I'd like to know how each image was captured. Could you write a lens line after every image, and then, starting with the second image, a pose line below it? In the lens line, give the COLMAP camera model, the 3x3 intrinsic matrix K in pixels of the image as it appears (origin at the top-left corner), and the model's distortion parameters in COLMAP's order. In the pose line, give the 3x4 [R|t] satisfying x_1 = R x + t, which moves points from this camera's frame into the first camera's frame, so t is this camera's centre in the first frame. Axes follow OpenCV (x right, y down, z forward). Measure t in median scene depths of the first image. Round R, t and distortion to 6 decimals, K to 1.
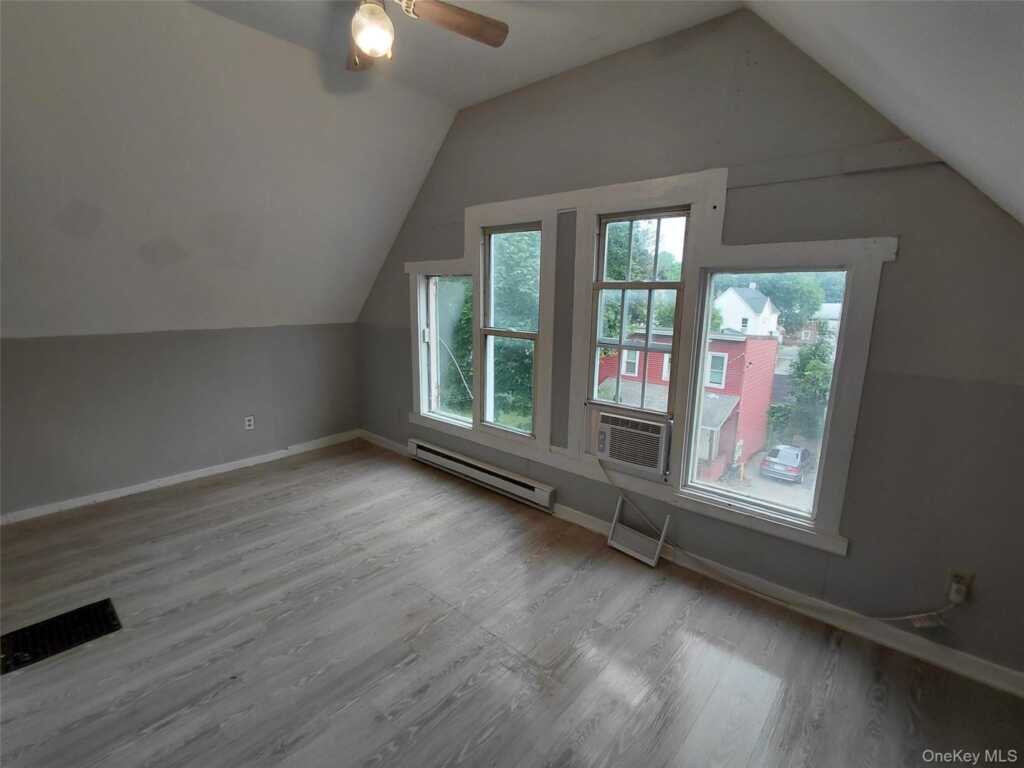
lens RADIAL K [[472.7, 0, 497.6], [0, 472.7, 383.7], [0, 0, 1]] dist [-0.003275, -0.005048]
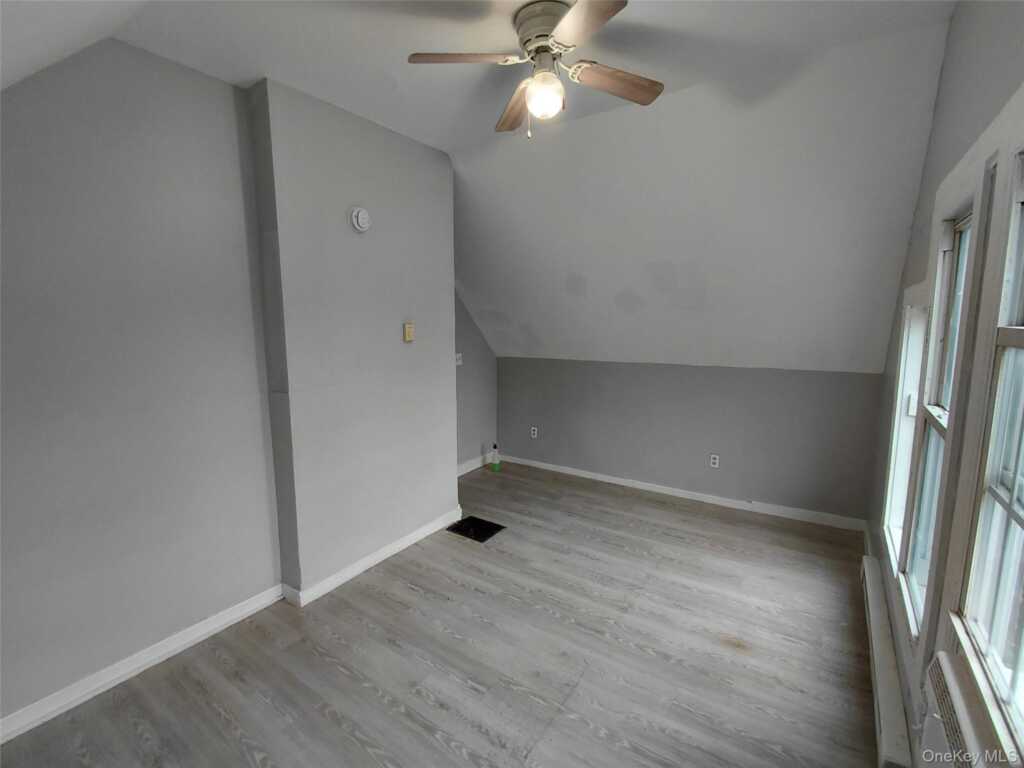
lens RADIAL K [[472.7, 0, 497.6], [0, 472.7, 383.7], [0, 0, 1]] dist [-0.003275, -0.005048]
pose [[0.119086, 0.120838, -0.985503, 0.537548], [-0.179288, 0.978867, 0.098359, -0.130015], [0.976562, 0.164976, 0.138234, 0.552064]]
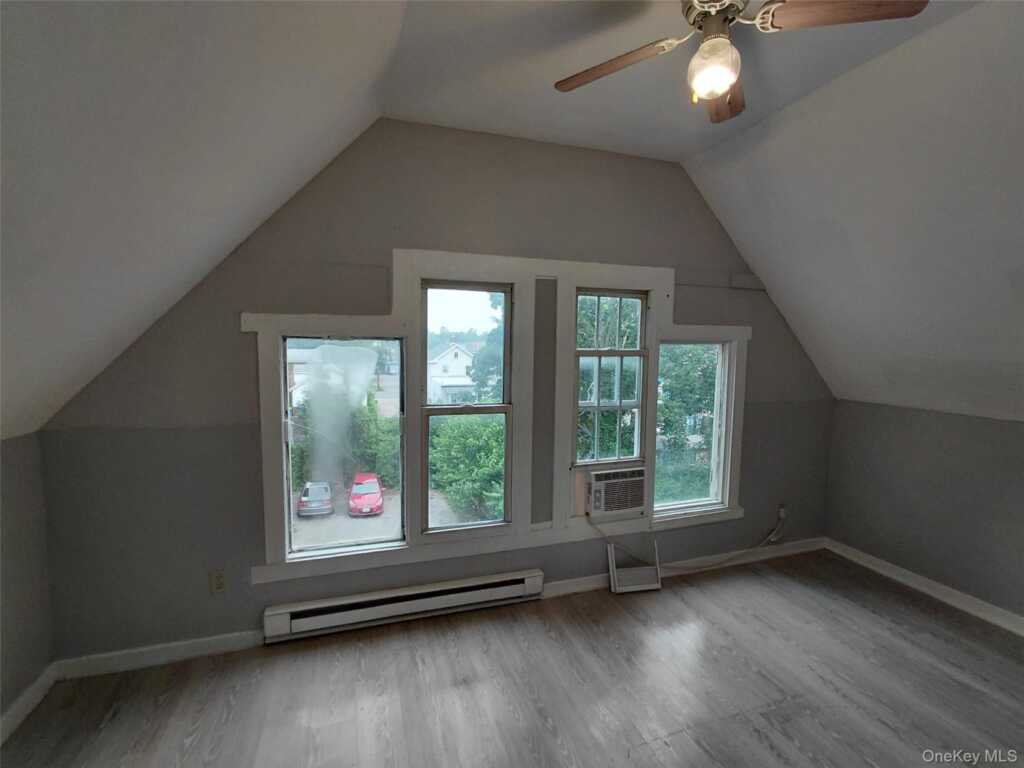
lens RADIAL K [[472.7, 0, 497.6], [0, 472.7, 383.7], [0, 0, 1]] dist [-0.003275, -0.005048]
pose [[0.486215, -0.079344, 0.870230, -0.781765], [0.162592, 0.986693, -0.000881, -0.166560], [-0.858580, 0.141921, 0.492645, 0.639817]]
